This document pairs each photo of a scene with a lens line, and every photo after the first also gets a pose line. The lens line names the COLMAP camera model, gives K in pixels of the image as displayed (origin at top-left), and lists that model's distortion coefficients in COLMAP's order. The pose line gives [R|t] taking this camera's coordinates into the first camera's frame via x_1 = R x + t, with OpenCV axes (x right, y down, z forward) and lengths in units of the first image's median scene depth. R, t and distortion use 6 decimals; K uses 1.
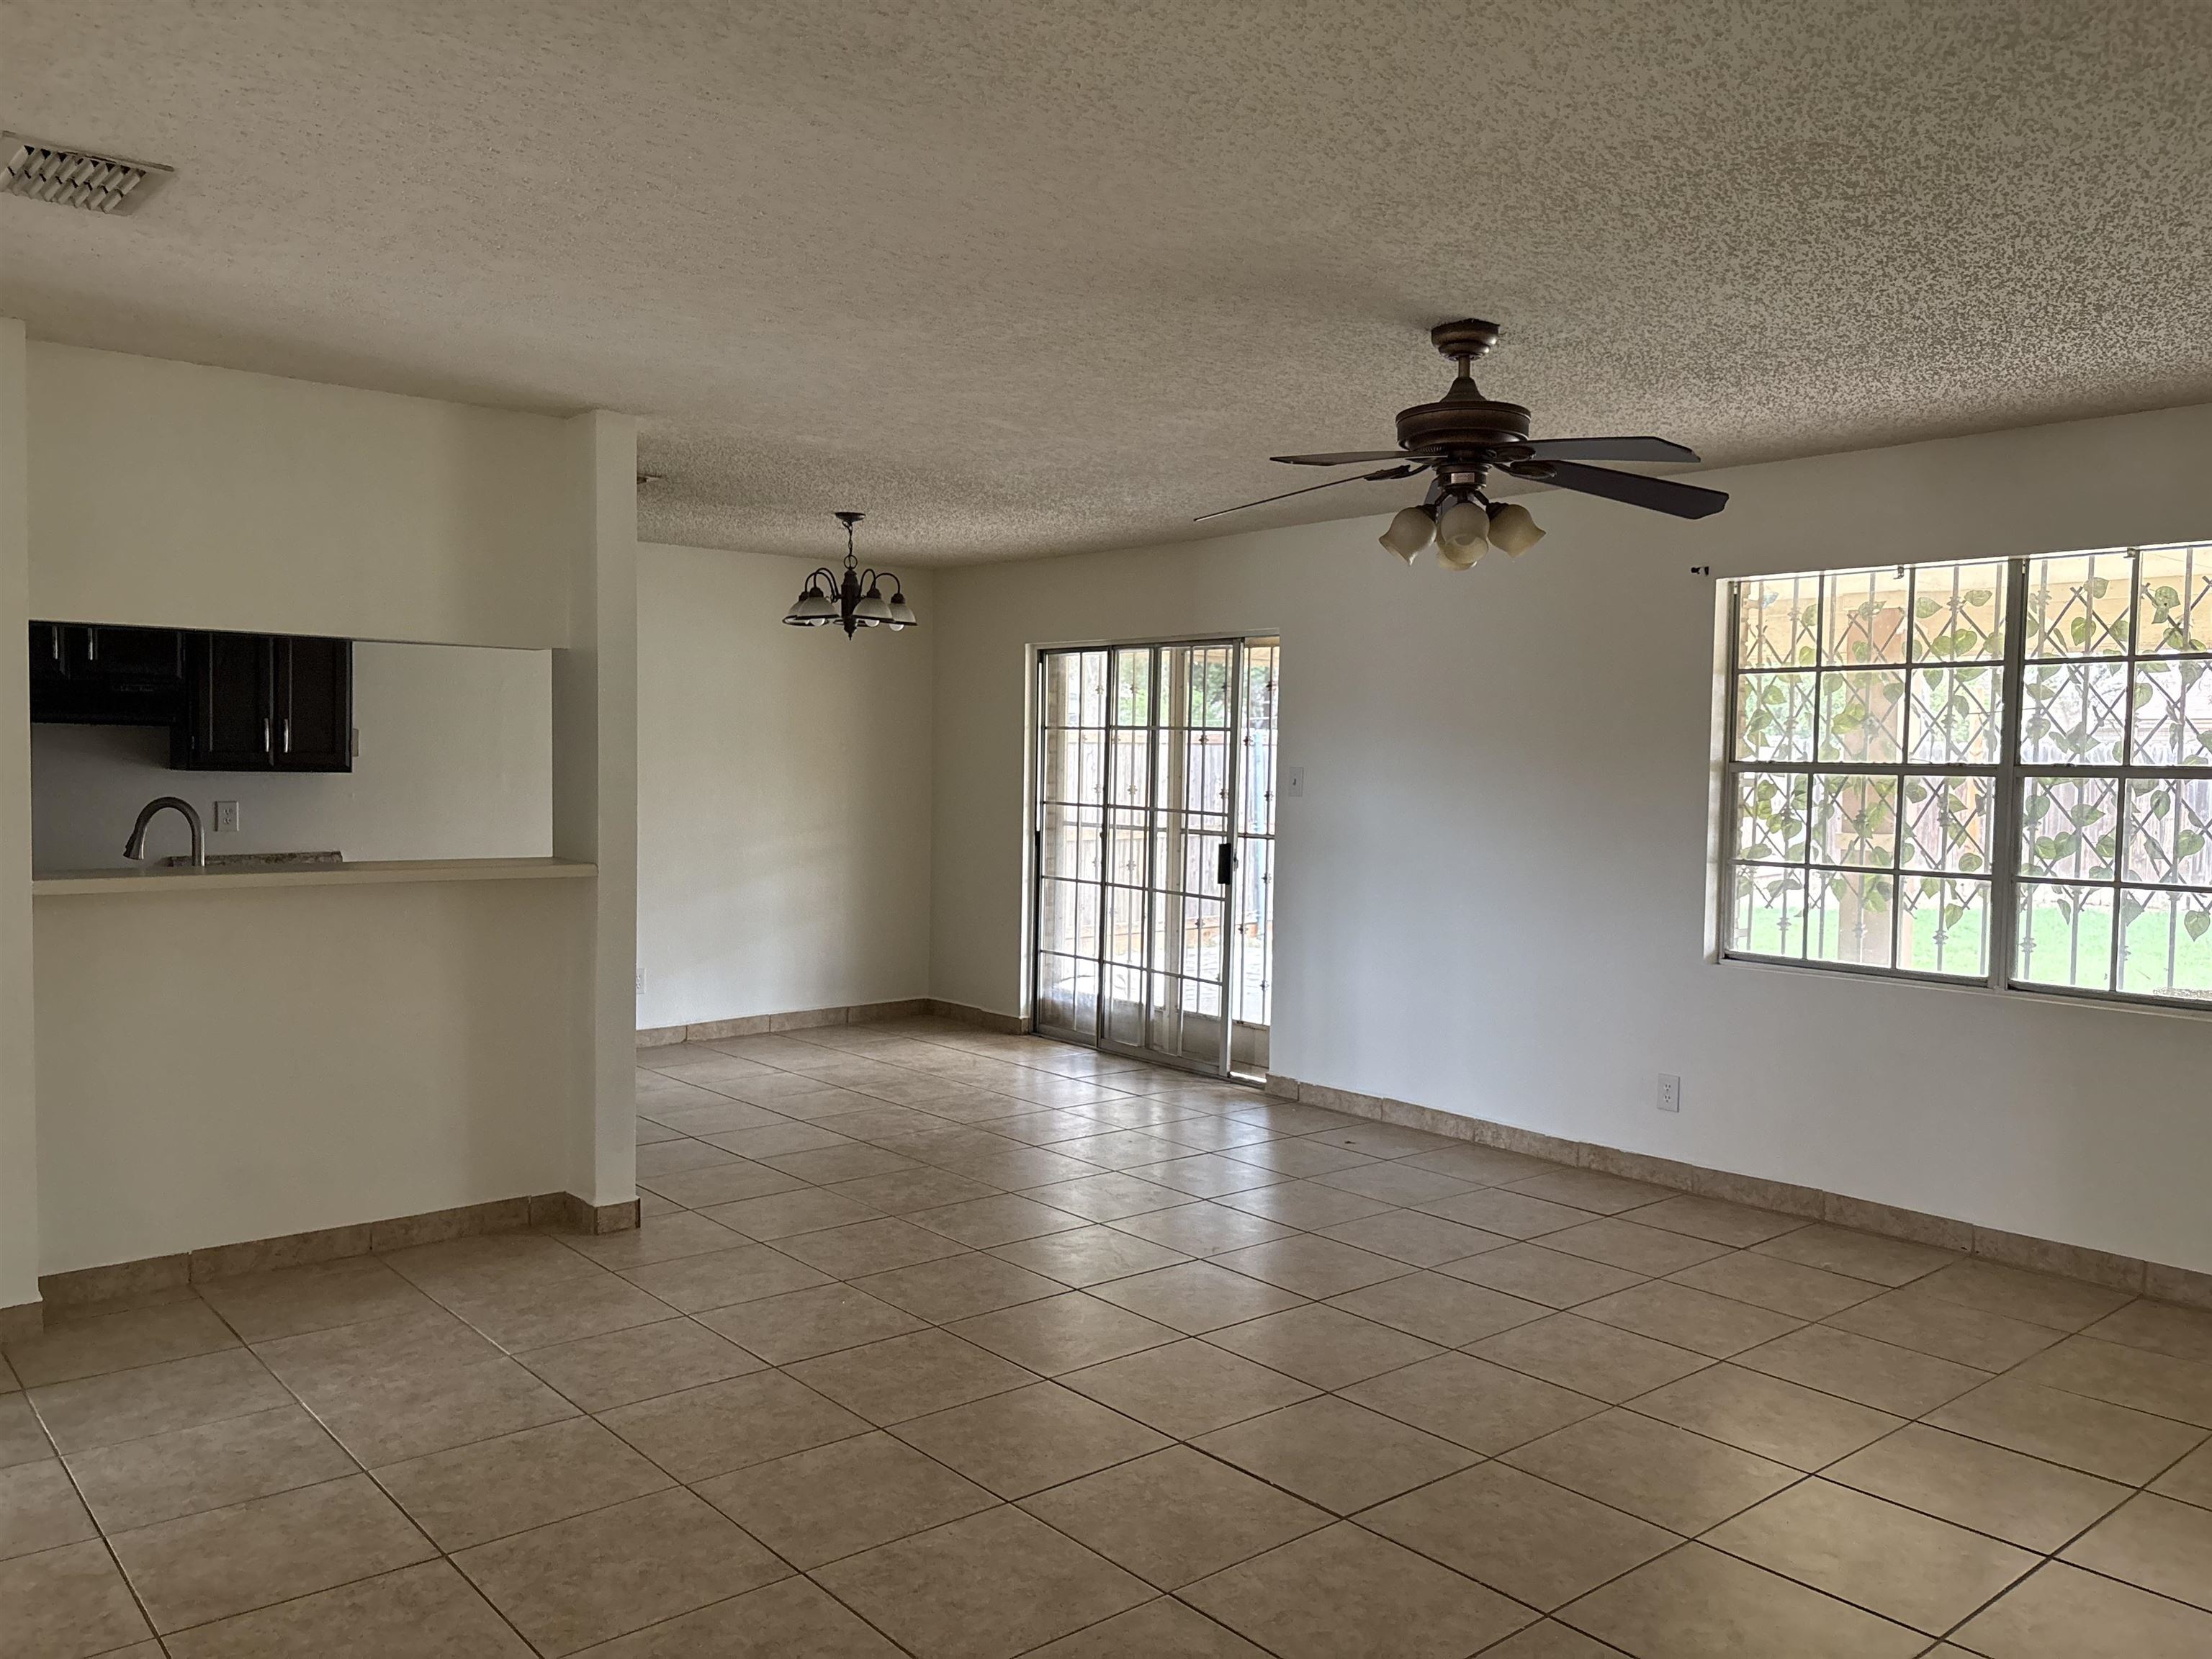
lens RADIAL K [[1671.3, 0, 1107.5], [0, 1671.3, 828.5], [0, 0, 1]] dist [0.027114, -0.038270]
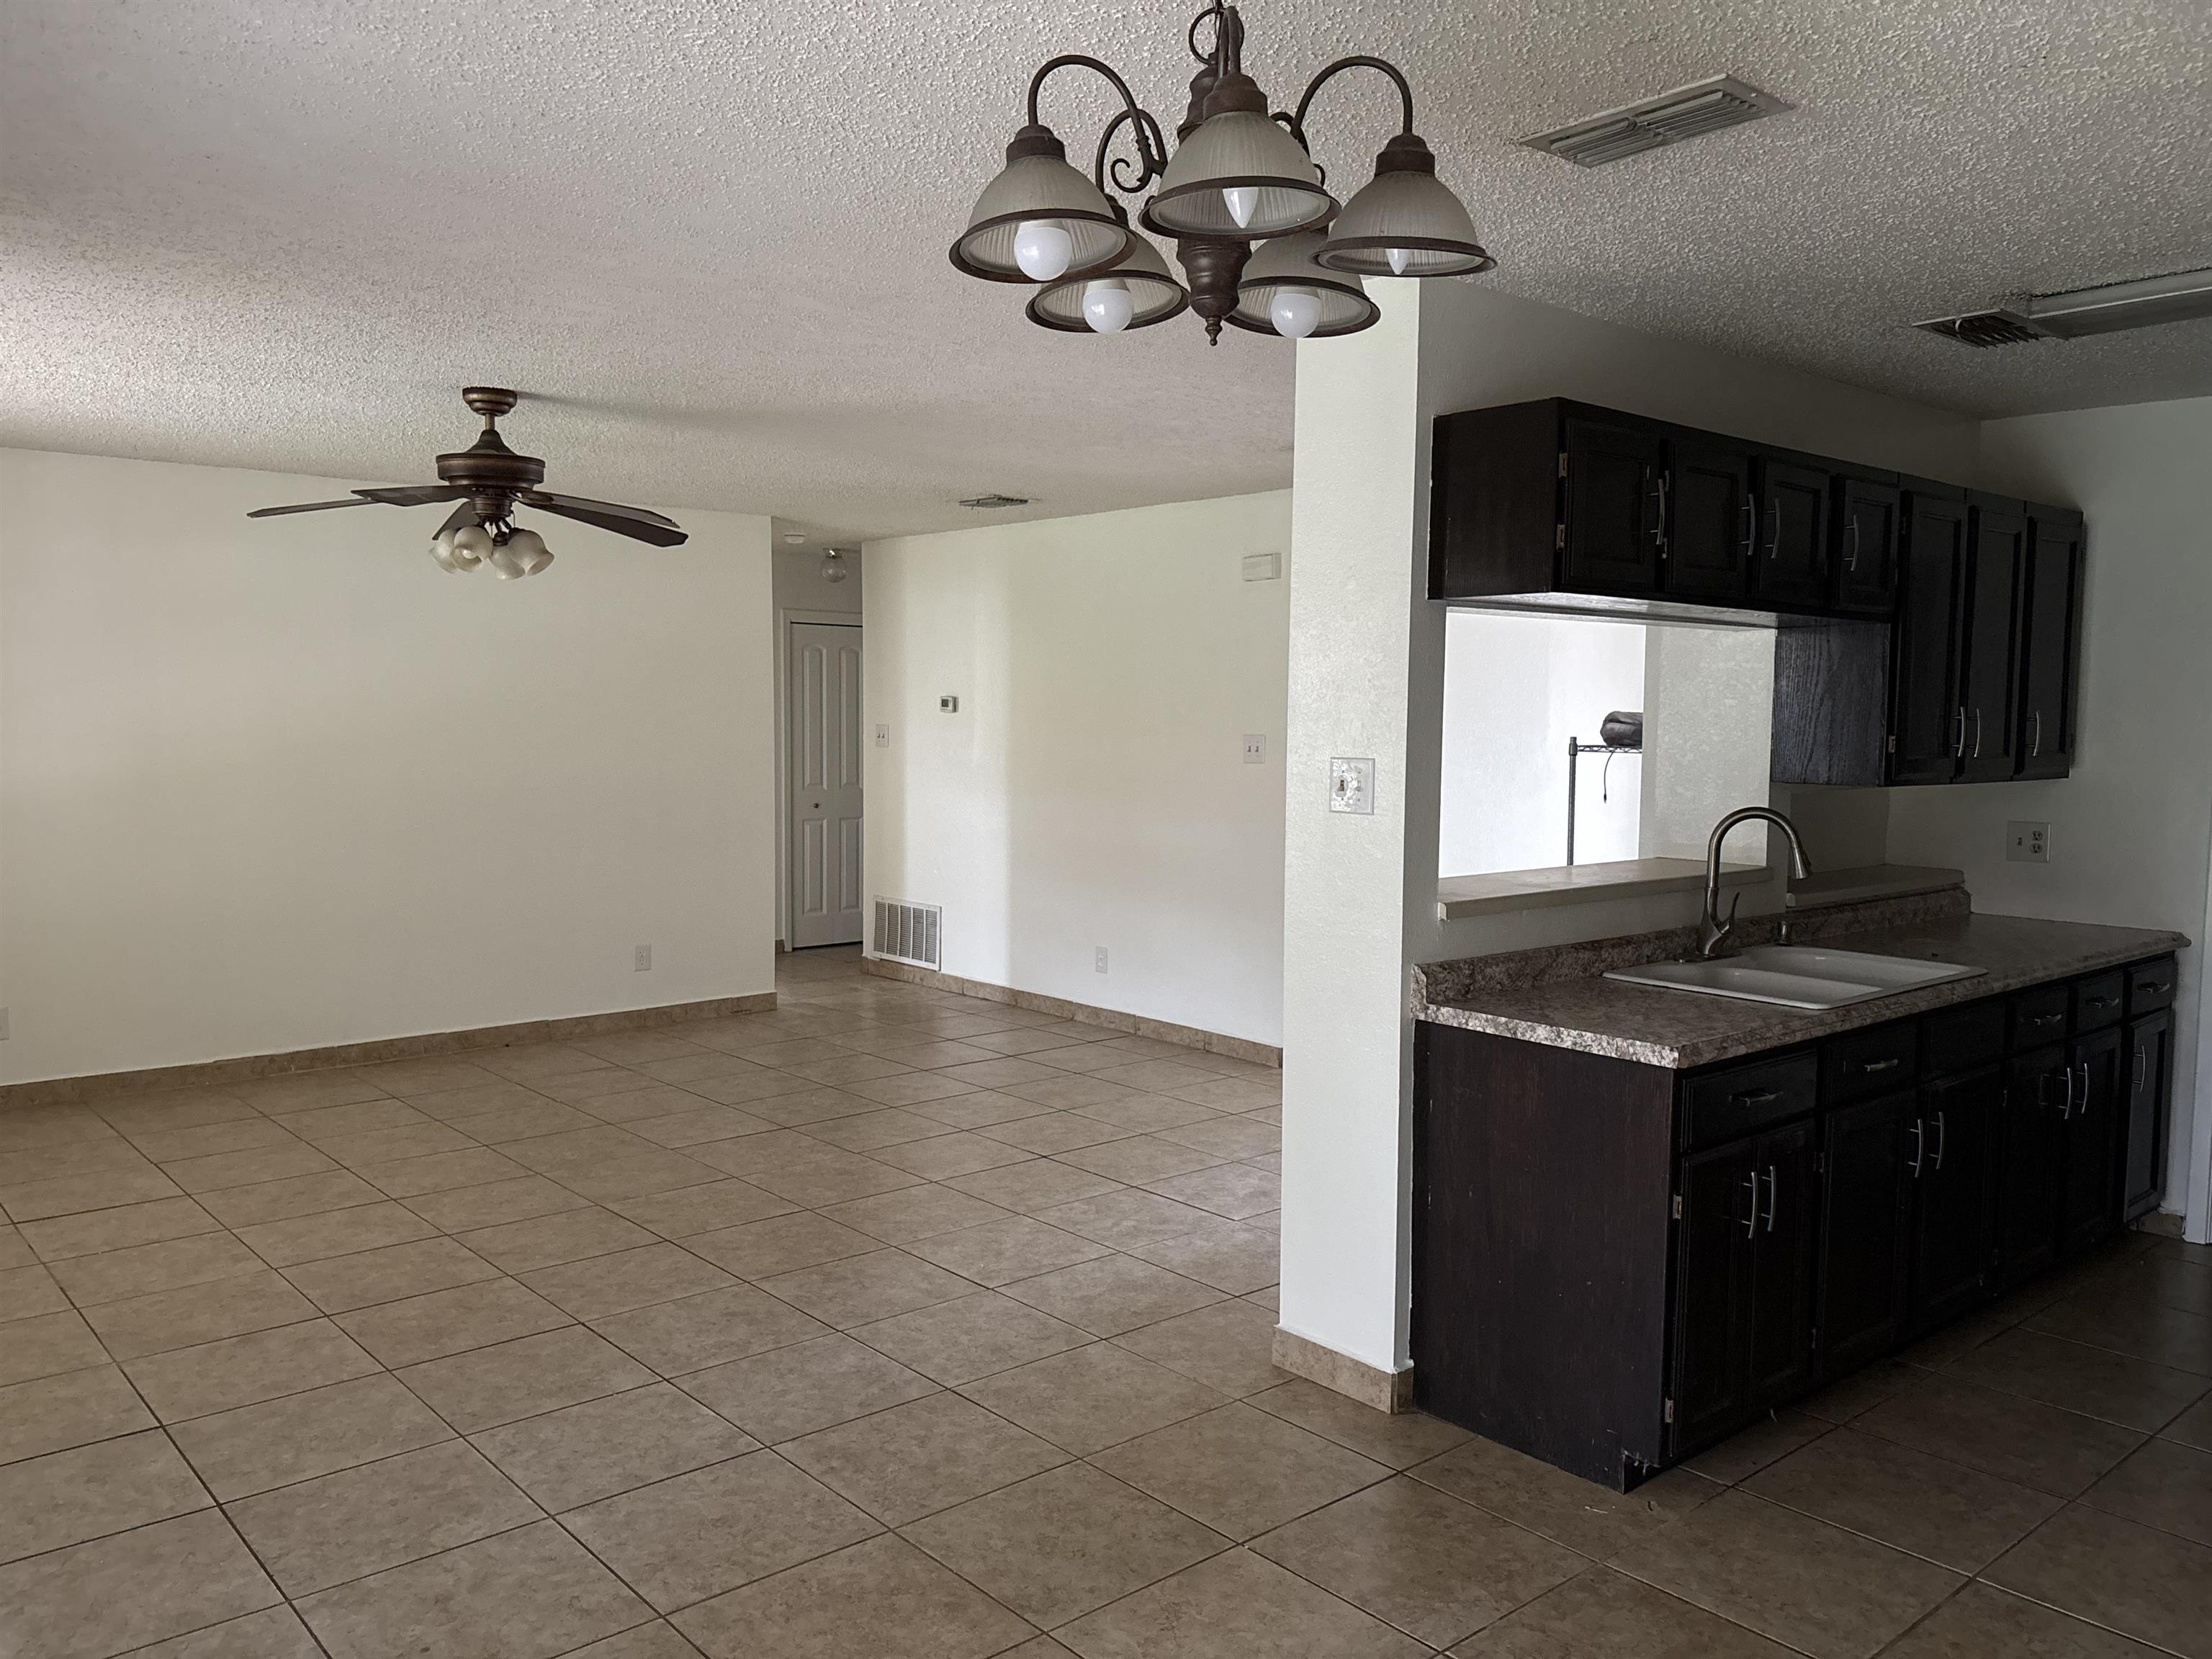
lens RADIAL K [[1671.3, 0, 1101.0], [0, 1671.3, 835.5], [0, 0, 1]] dist [0.027114, -0.038270]
pose [[-0.999636, -0.025417, -0.009042, -0.221883], [-0.026325, 0.992293, 0.121083, -0.113141], [0.005895, 0.121277, -0.992601, 2.063184]]
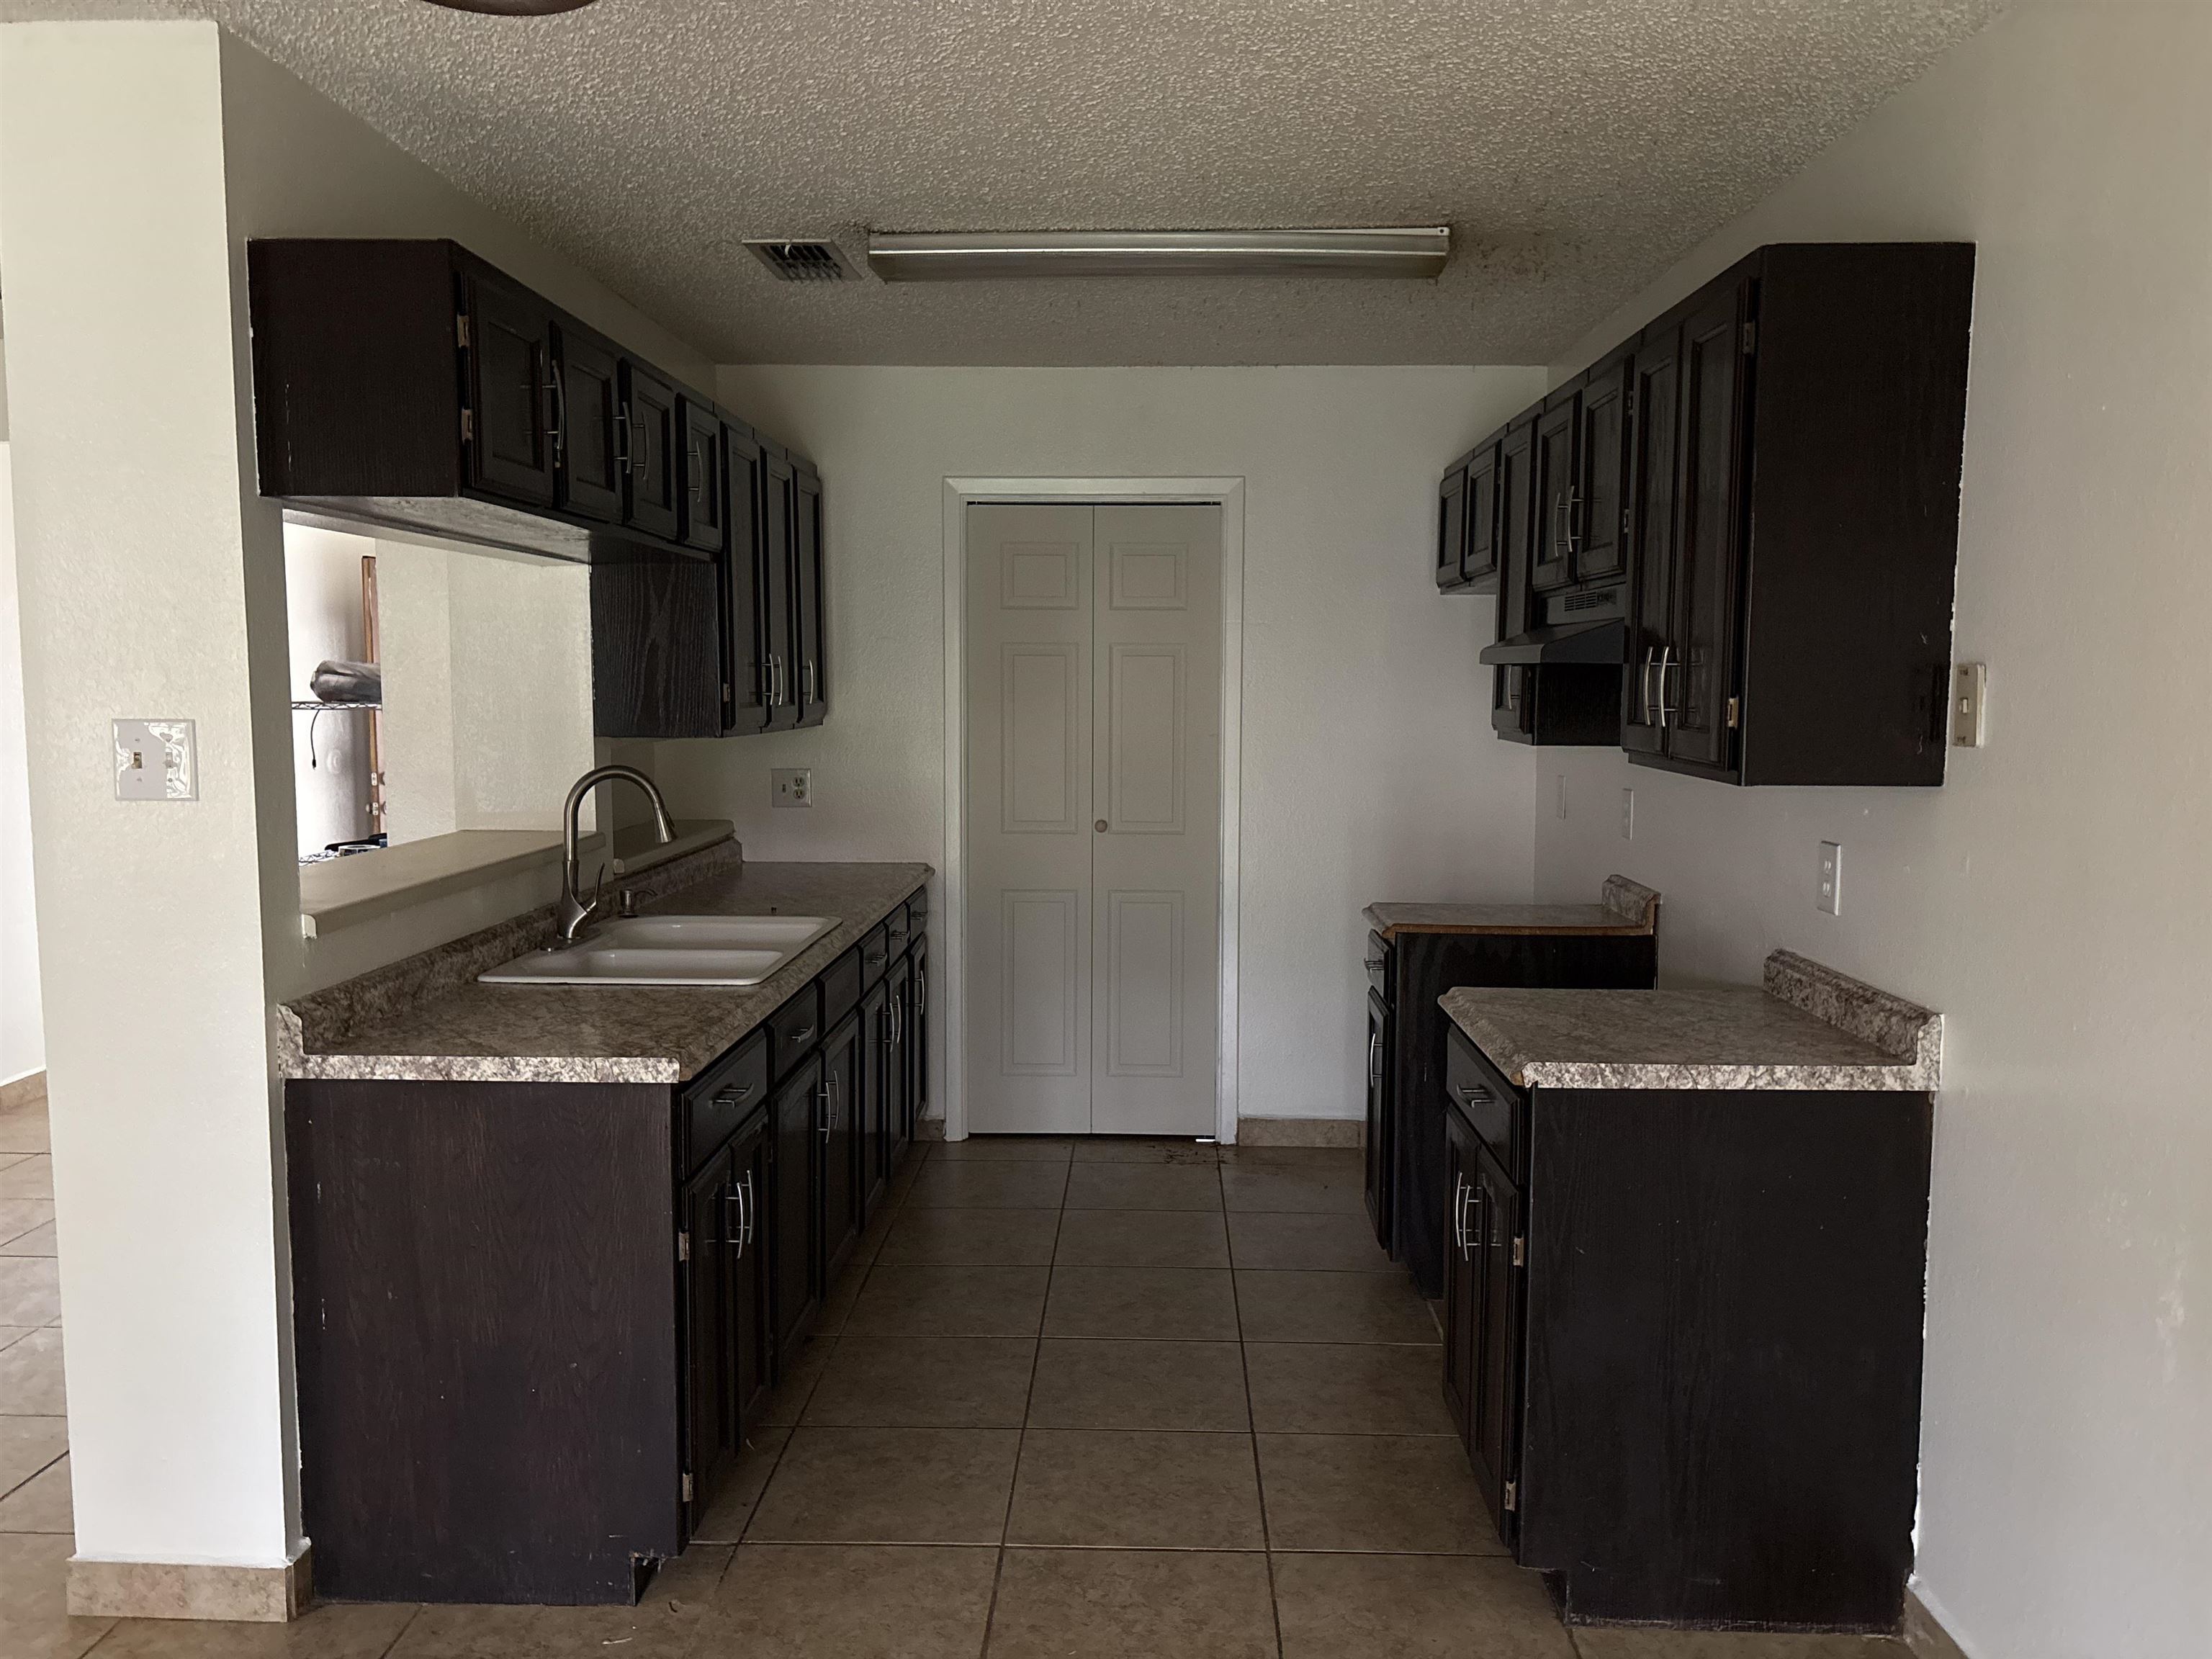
lens RADIAL K [[1671.3, 0, 1121.1], [0, 1671.3, 832.5], [0, 0, 1]] dist [0.027114, -0.038270]
pose [[-0.660081, 0.050742, -0.749479, -0.130622], [-0.049445, 0.992618, 0.110750, -0.094222], [0.749566, 0.110162, -0.652699, 1.841588]]
